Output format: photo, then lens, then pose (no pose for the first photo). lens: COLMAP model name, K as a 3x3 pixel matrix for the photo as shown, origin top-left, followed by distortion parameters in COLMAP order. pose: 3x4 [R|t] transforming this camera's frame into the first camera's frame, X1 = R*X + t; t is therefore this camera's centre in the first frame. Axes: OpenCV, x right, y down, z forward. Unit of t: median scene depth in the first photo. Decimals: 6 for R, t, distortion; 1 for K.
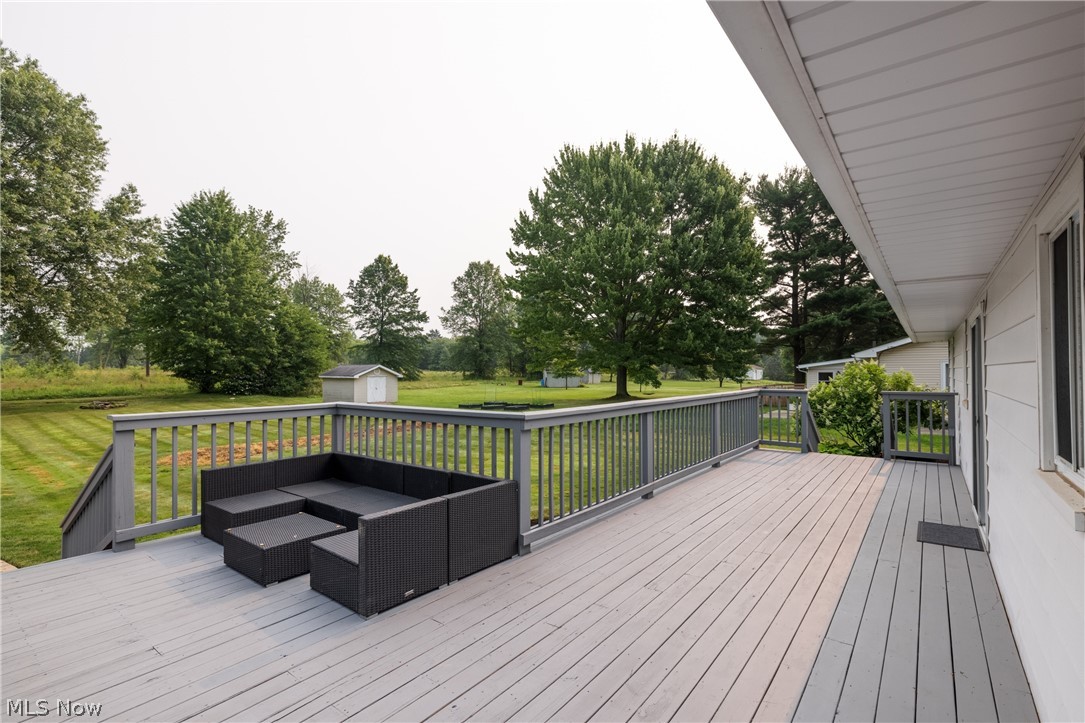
lens RADIAL K [[510.6, 0, 538.6], [0, 510.6, 365.2], [0, 0, 1]] dist [-0.004716, 0.001741]
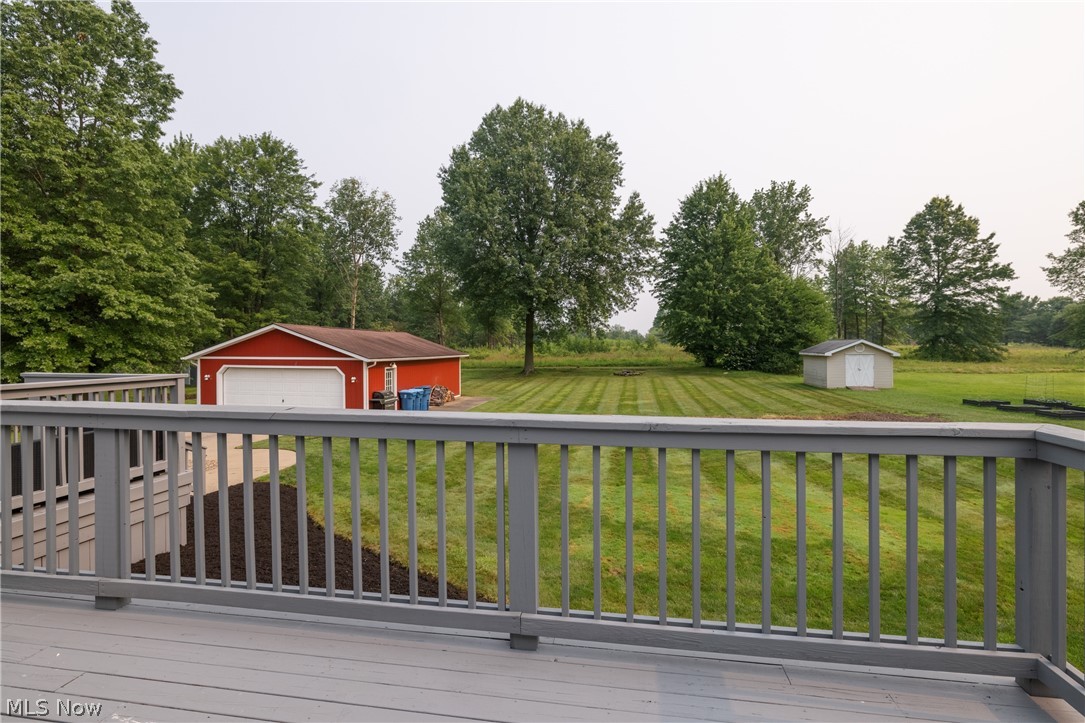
lens RADIAL K [[510.6, 0, 543.0], [0, 510.6, 350.6], [0, 0, 1]] dist [-0.004716, 0.001741]
pose [[0.488114, 0.013258, -0.872679, 0.085397], [0.002657, 0.999857, 0.016676, 0.000822], [0.872776, -0.010459, 0.488009, 0.114761]]
